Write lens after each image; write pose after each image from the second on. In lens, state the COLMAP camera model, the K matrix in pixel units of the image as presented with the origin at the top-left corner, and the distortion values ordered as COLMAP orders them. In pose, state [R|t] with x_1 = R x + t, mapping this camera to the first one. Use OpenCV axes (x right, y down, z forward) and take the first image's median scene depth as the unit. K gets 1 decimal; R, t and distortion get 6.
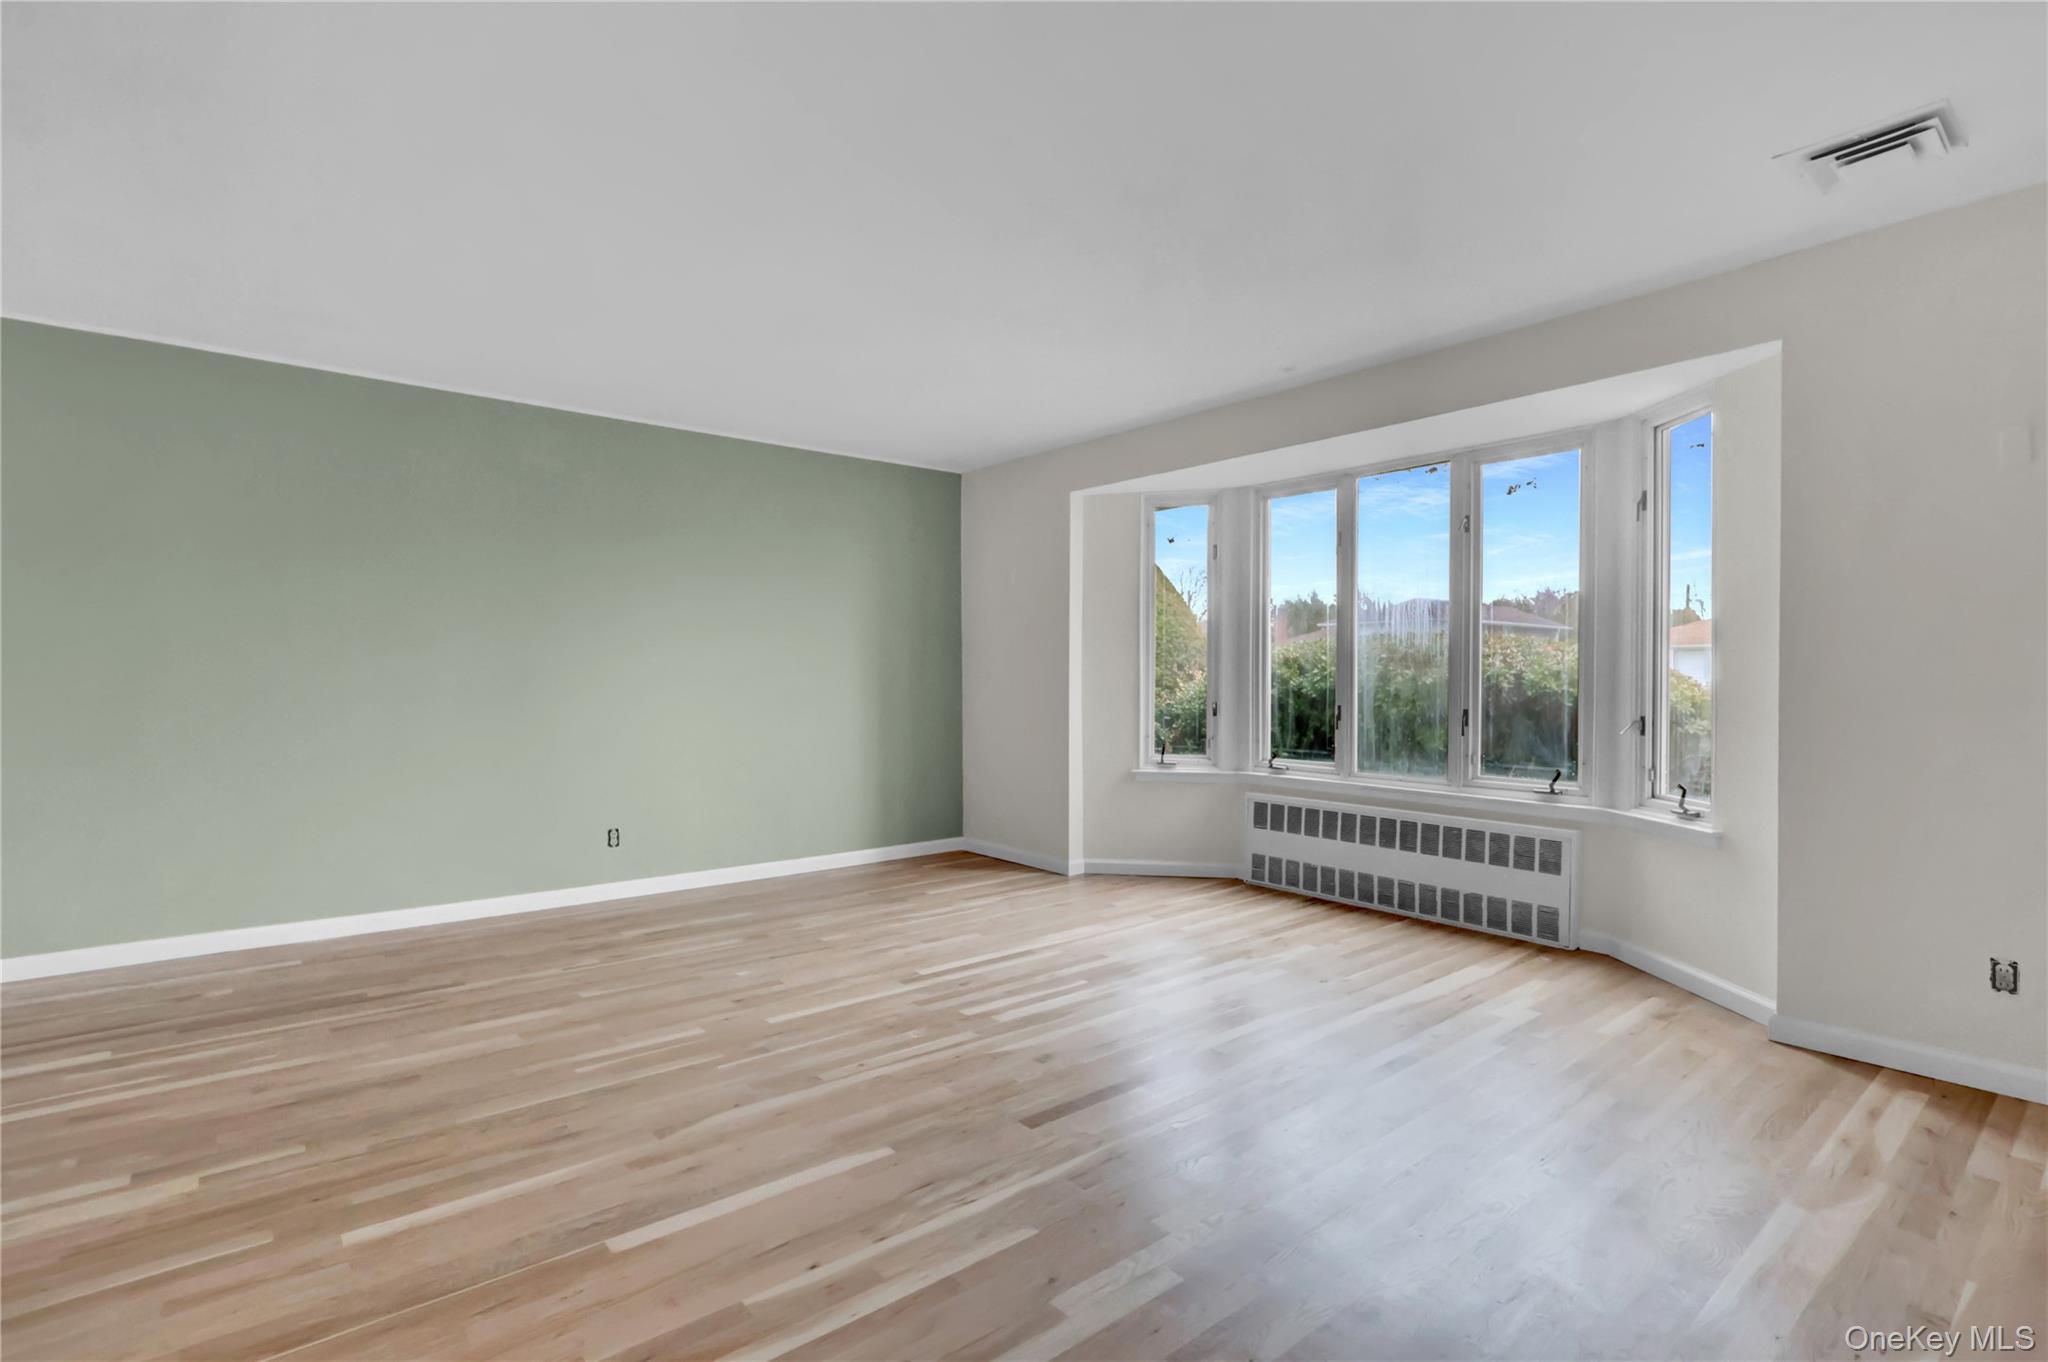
lens RADIAL K [[960.1, 0, 1061.9], [0, 960.1, 684.0], [0, 0, 1]] dist [0.003975, 0.004333]
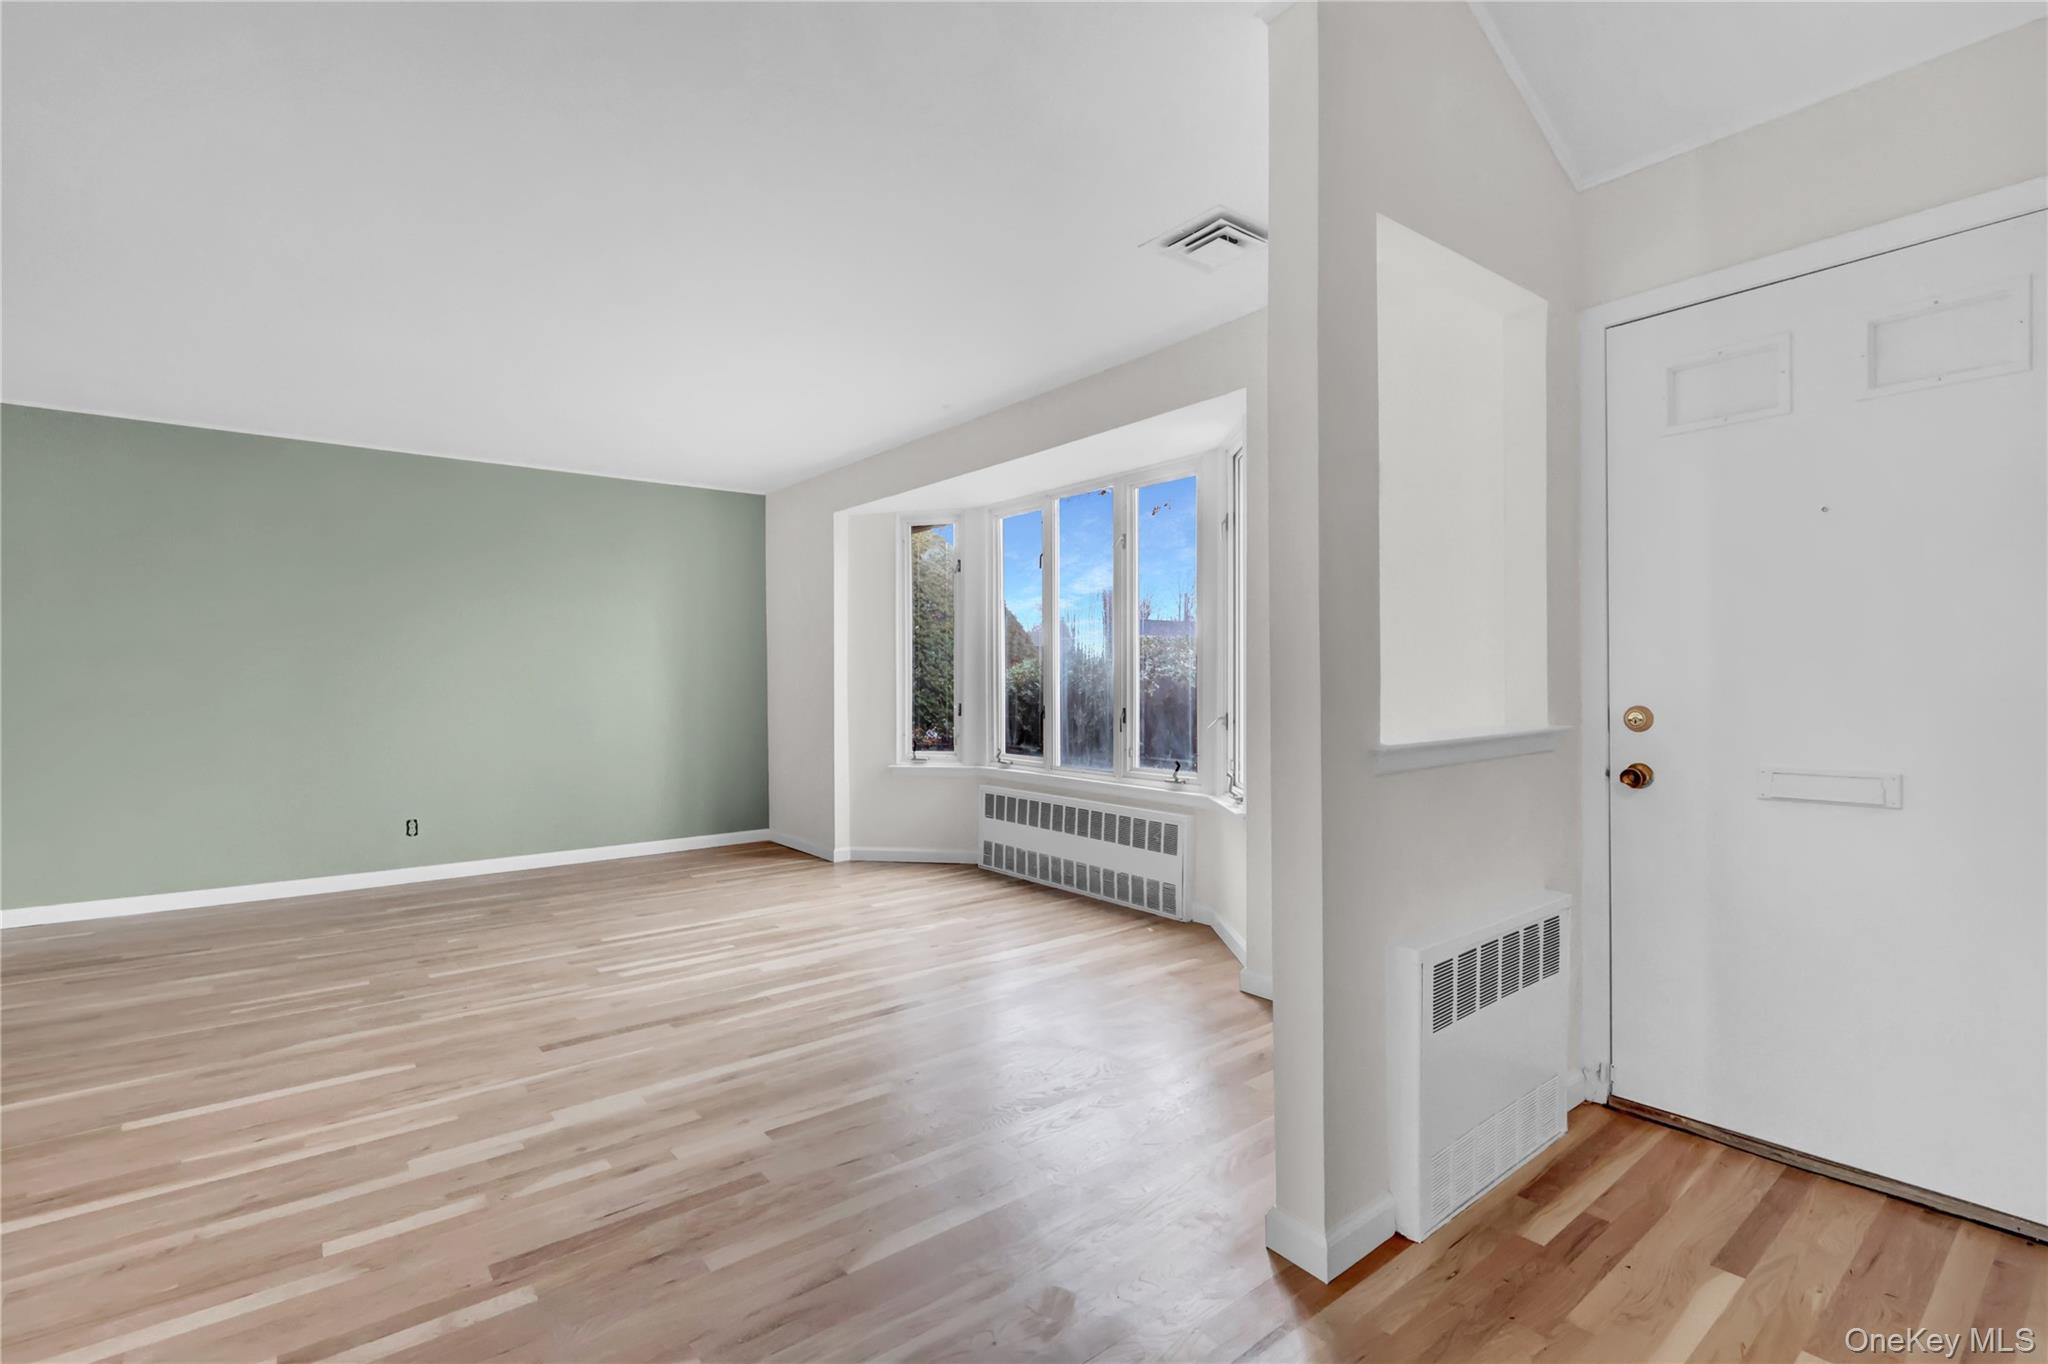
lens RADIAL K [[960.1, 0, 1040.4], [0, 960.1, 693.5], [0, 0, 1]] dist [0.003975, 0.004333]
pose [[0.999085, -0.009700, -0.041648, 0.378923], [0.010111, 0.999902, 0.009687, -0.002701], [0.041550, -0.010099, 0.999085, -0.117436]]
